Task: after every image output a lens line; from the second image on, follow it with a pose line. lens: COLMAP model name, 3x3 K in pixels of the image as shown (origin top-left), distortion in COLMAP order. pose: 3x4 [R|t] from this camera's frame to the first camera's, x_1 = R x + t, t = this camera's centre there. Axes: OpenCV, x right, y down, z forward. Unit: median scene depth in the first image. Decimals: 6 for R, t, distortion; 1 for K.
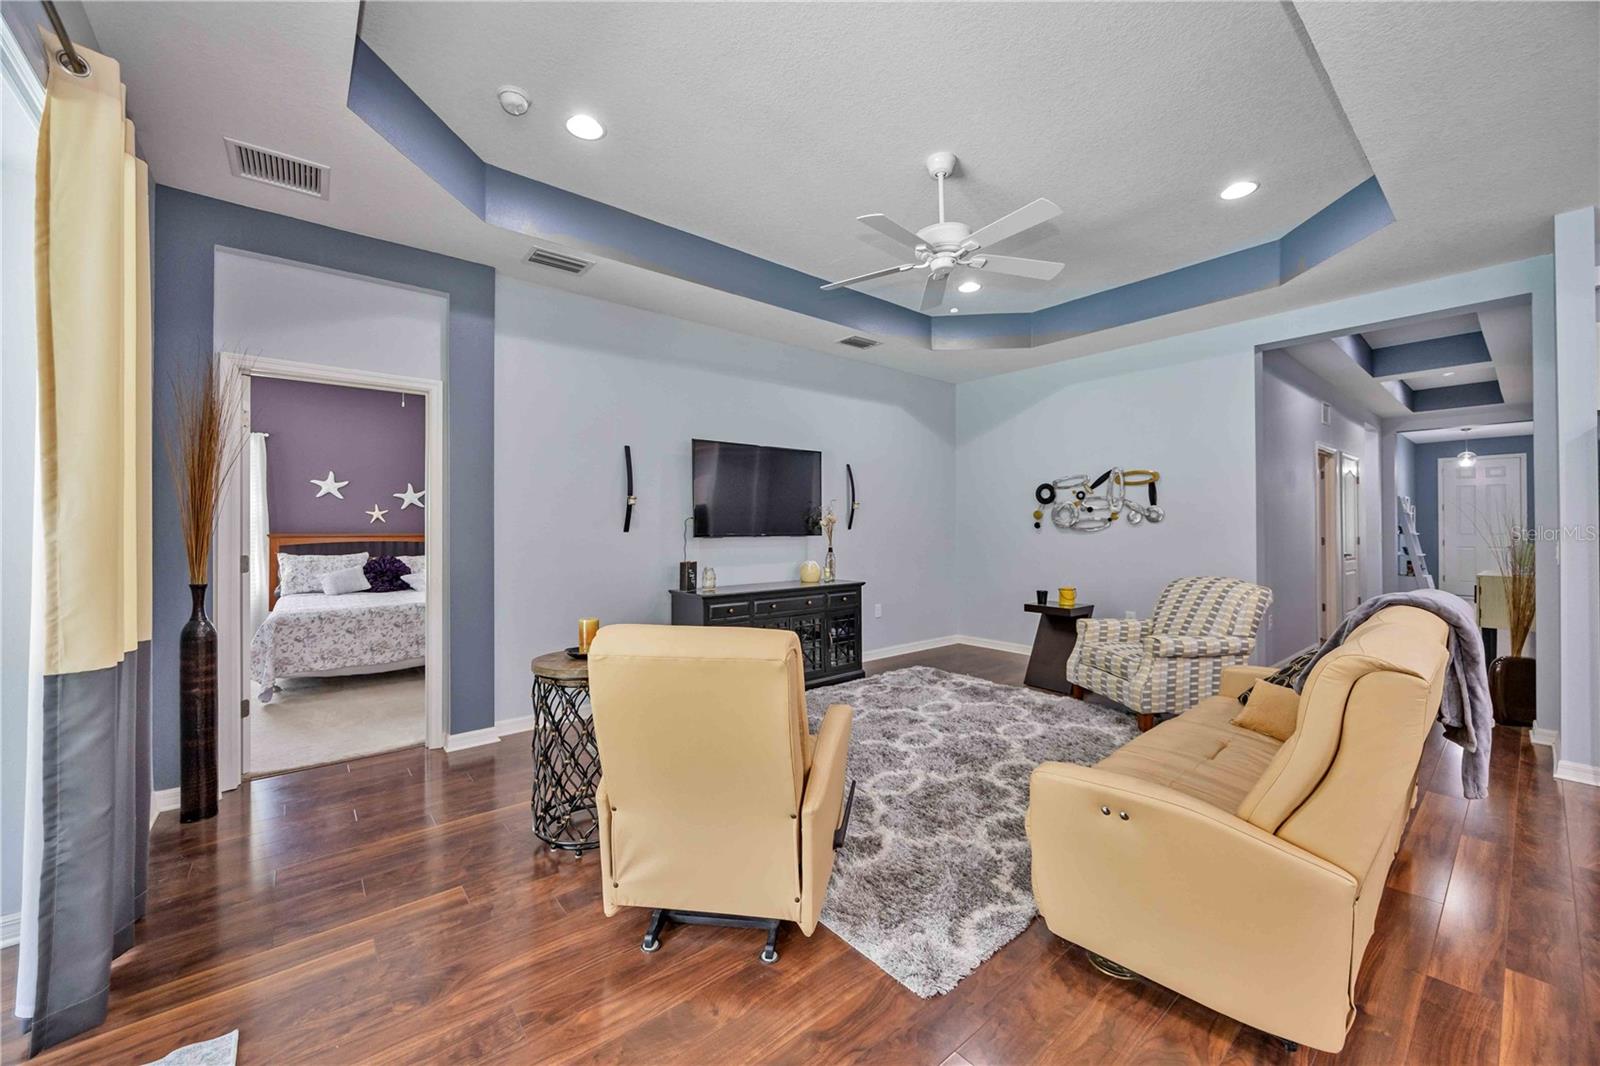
lens RADIAL K [[614.9, 0, 785.8], [0, 614.9, 527.9], [0, 0, 1]] dist [-0.000613, 0.000551]
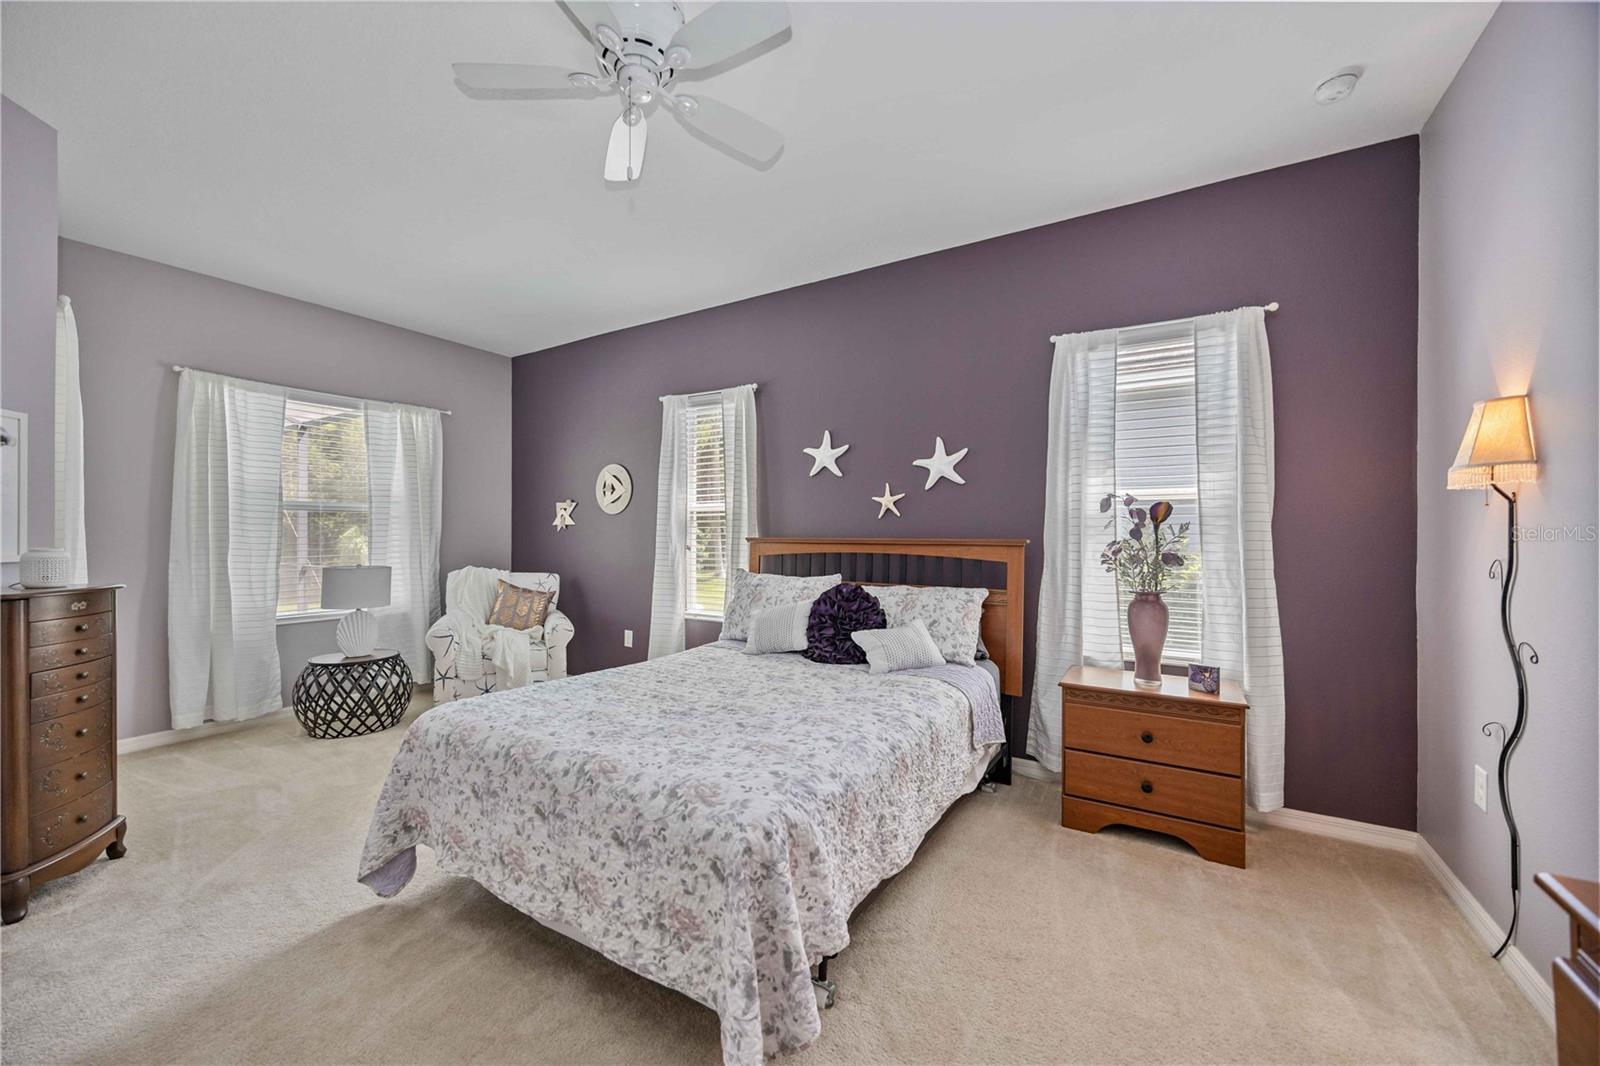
lens RADIAL K [[614.9, 0, 793.4], [0, 614.9, 534.4], [0, 0, 1]] dist [-0.000613, 0.000551]
pose [[0.340099, 0.001571, -0.940388, -0.197769], [0.002504, 0.999994, 0.002576, 0.004482], [0.940386, -0.003231, 0.340093, 0.743759]]
